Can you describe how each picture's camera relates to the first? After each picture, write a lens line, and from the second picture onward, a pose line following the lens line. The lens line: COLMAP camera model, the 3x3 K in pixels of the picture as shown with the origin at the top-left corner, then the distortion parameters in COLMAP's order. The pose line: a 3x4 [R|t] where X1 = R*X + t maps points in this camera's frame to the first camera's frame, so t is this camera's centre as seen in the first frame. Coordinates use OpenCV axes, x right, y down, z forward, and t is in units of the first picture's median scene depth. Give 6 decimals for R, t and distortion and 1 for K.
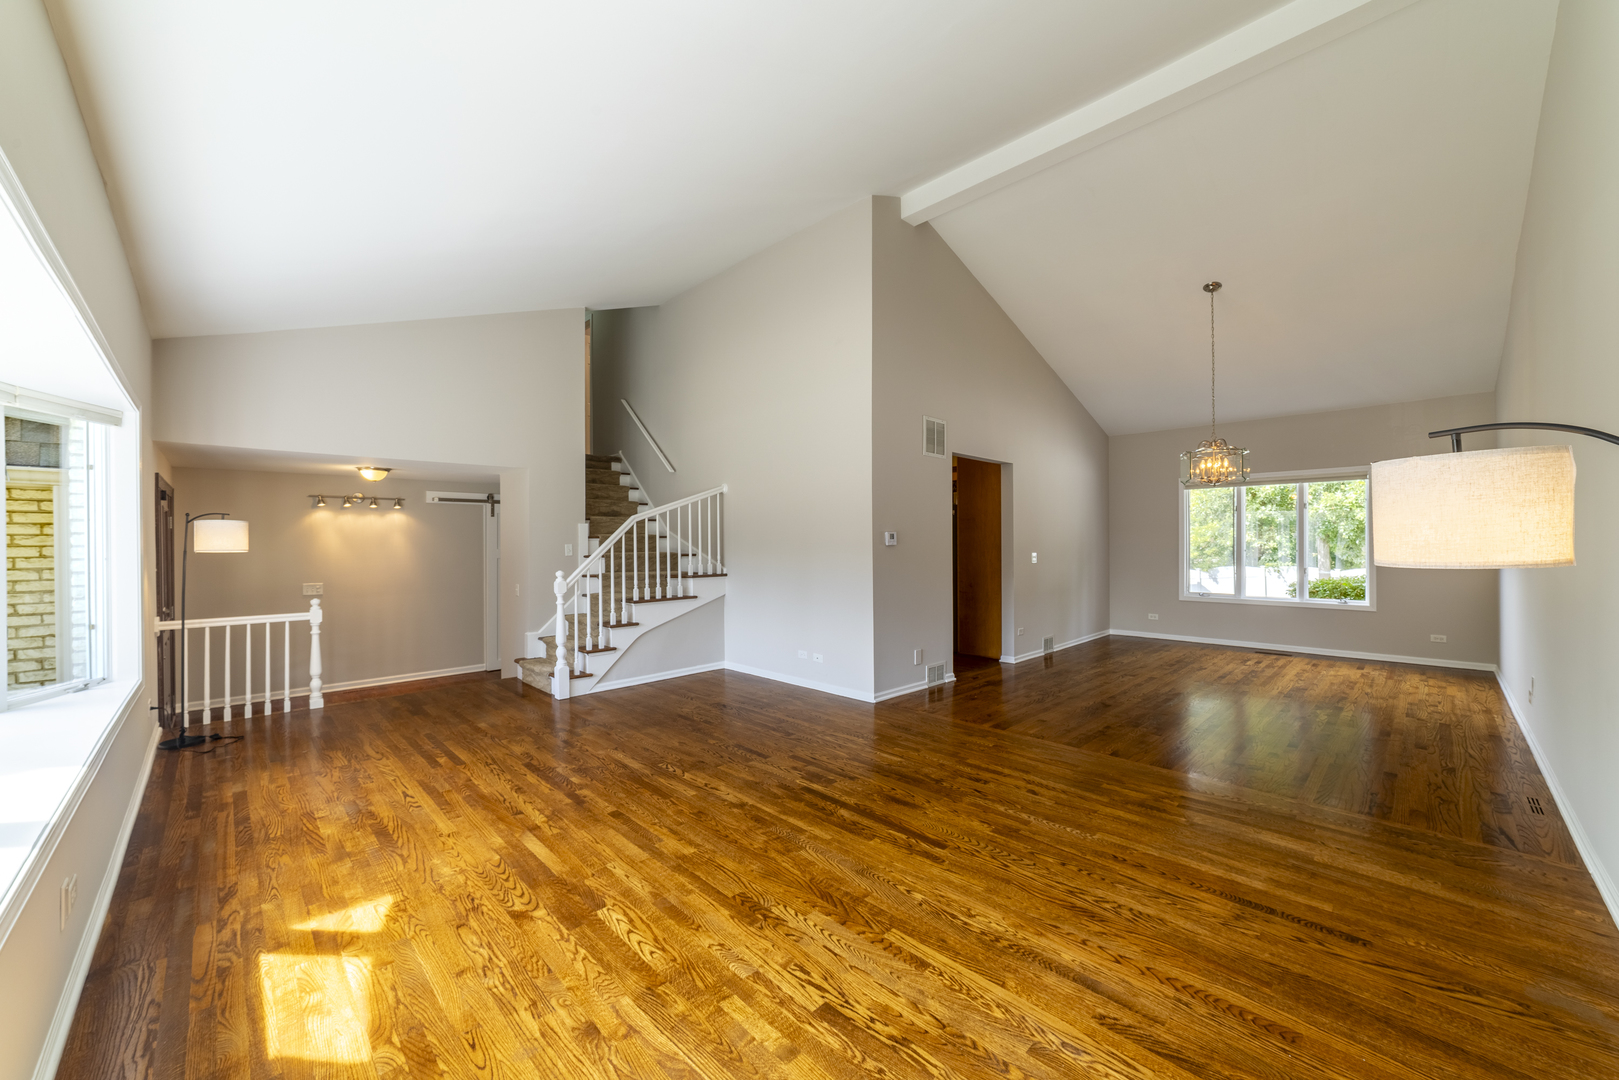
lens RADIAL K [[610.6, 0, 808.5], [0, 610.6, 540.5], [0, 0, 1]] dist [-0.011312, 0.000448]
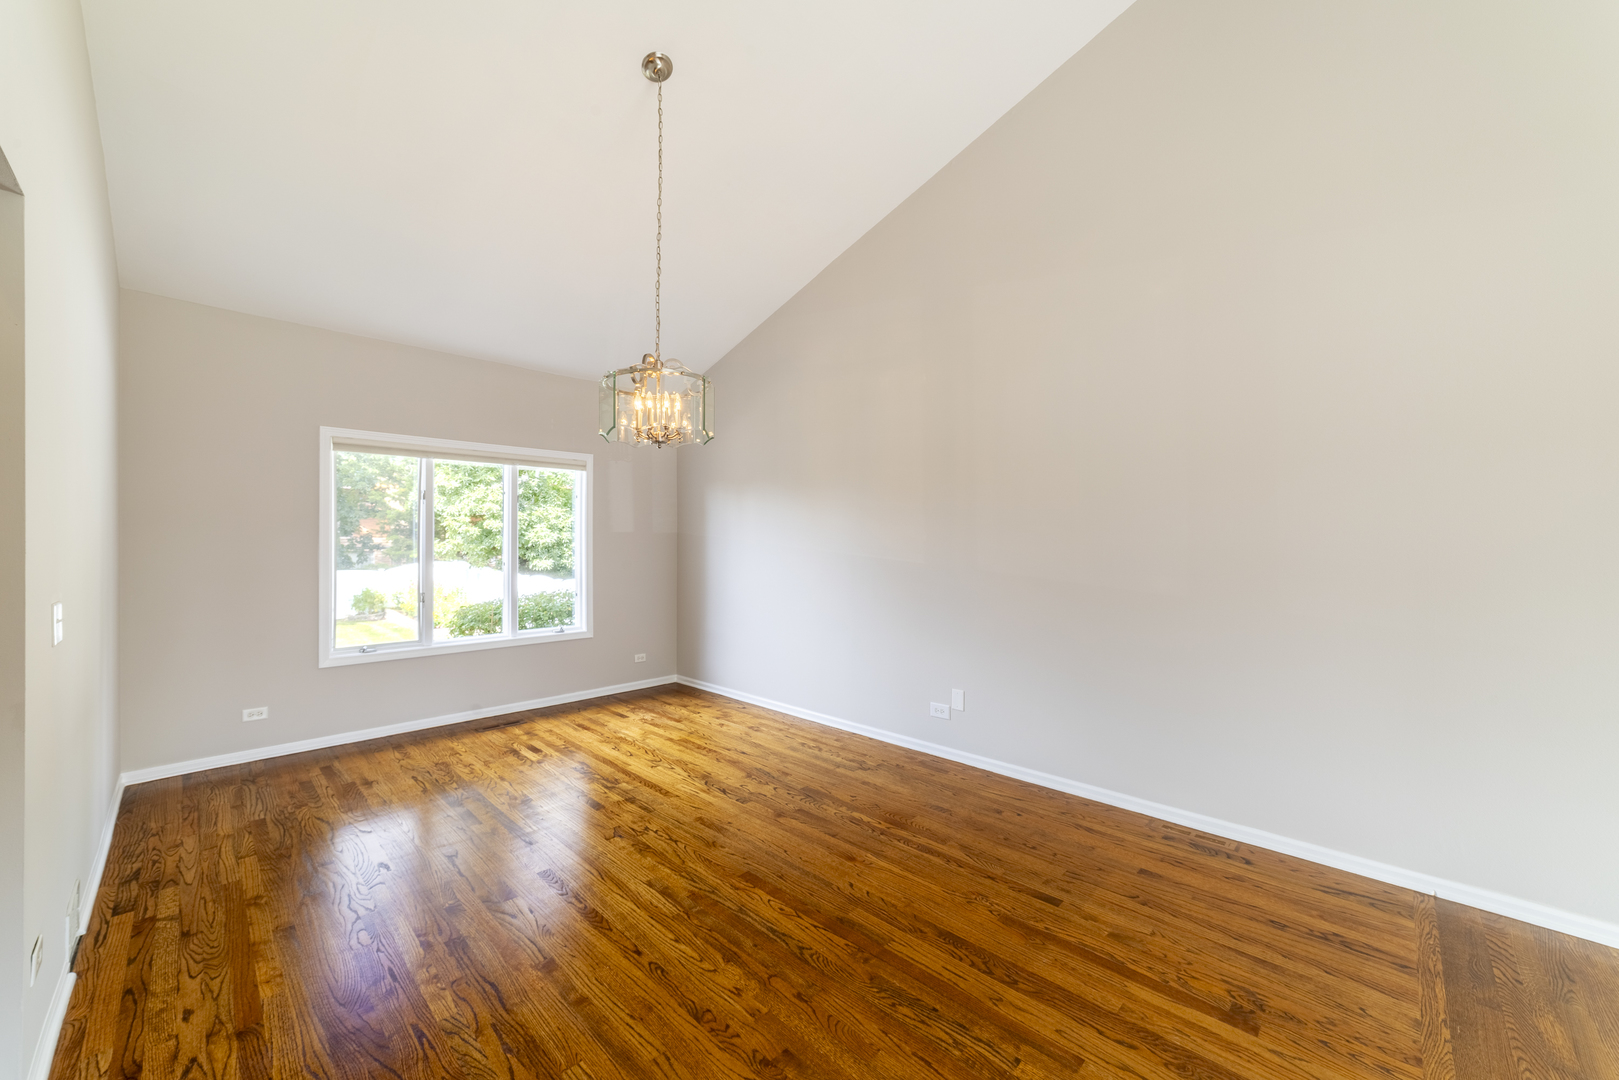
lens RADIAL K [[610.6, 0, 808.5], [0, 610.6, 543.3], [0, 0, 1]] dist [-0.011312, 0.000448]
pose [[-0.015719, 0.005017, 0.999864, 0.113838], [-0.000546, 0.999987, -0.005026, -0.004166], [-0.999876, -0.000625, -0.015716, 0.689937]]
